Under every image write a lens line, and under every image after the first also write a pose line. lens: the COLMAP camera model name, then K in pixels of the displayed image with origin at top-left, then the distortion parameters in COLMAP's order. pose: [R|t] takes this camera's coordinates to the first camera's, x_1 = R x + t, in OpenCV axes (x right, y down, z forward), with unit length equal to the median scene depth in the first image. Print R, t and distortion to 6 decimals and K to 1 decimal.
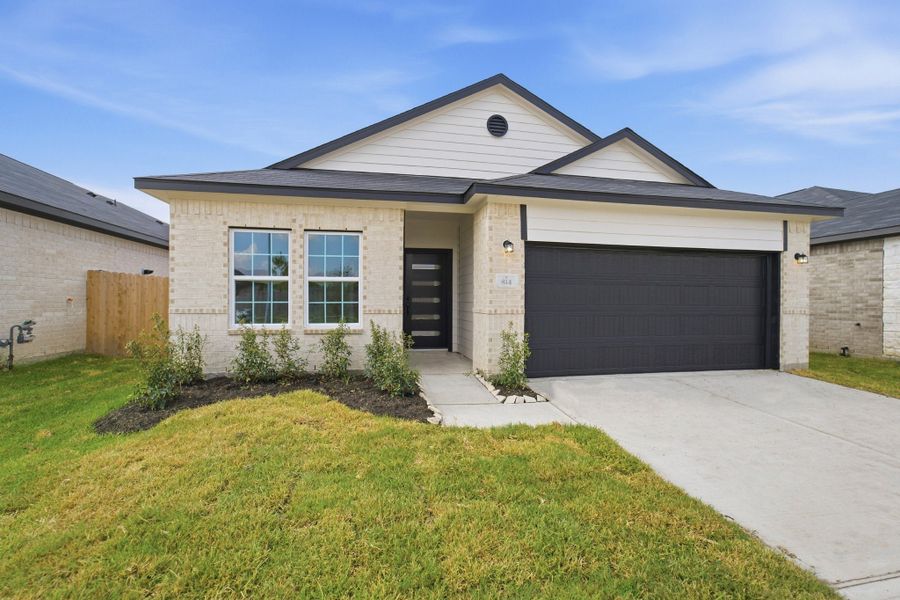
lens RADIAL K [[362.8, 0, 450.0], [0, 362.8, 300.0], [0, 0, 1]] dist [-0.001427, -0.000066]
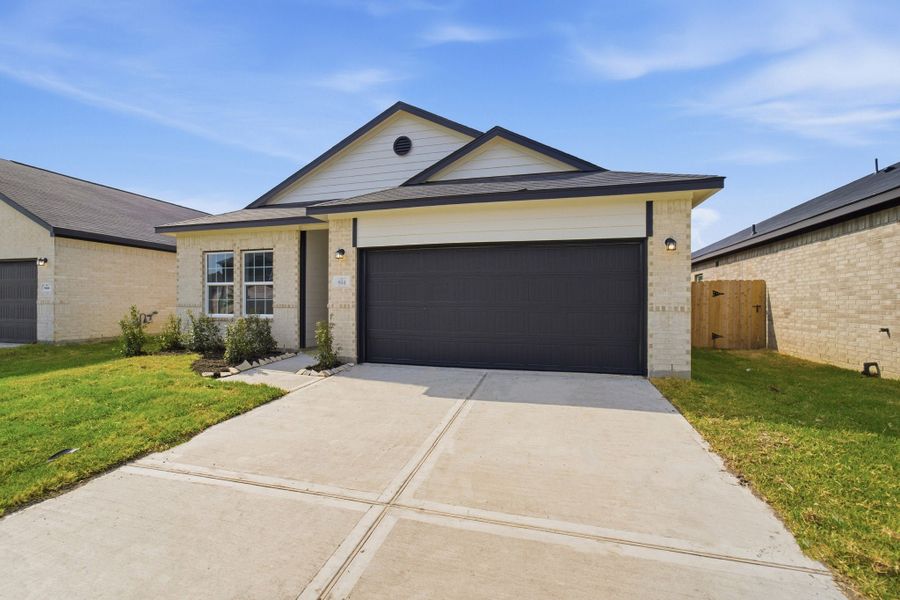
lens RADIAL K [[382.5, 0, 452.9], [0, 382.5, 297.3], [0, 0, 1]] dist [-0.013558, 0.000012]
pose [[0.897722, -0.008383, -0.440482, 1.037213], [0.001535, 0.999872, -0.015901, 0.023094], [0.440559, 0.013598, 0.897621, -0.007003]]
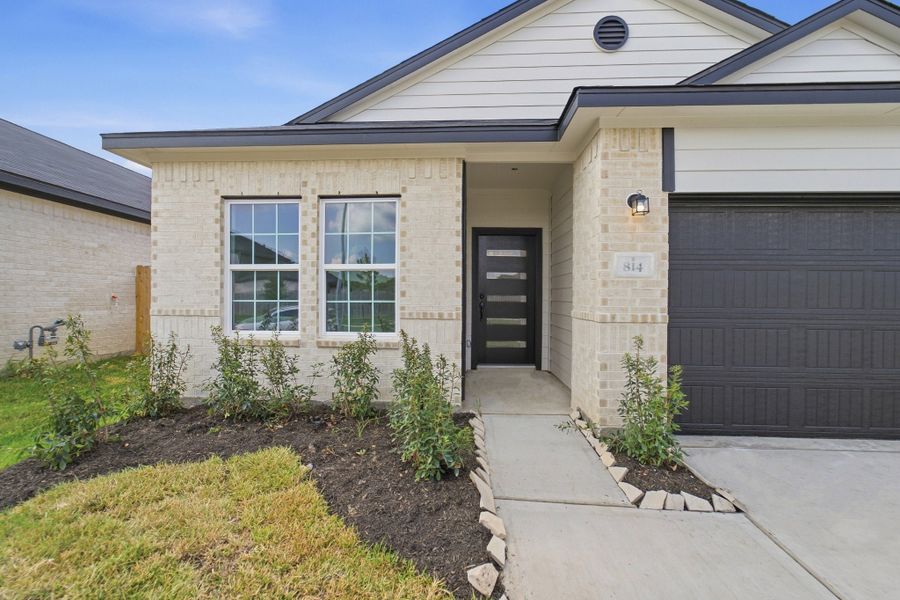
lens RADIAL K [[382.5, 0, 452.9], [0, 382.5, 297.3], [0, 0, 1]] dist [-0.013558, 0.000012]
pose [[0.973229, 0.001401, -0.229831, 0.015191], [-0.001957, 0.999996, -0.002190, 0.000251], [0.229827, 0.002581, 0.973228, 0.344246]]
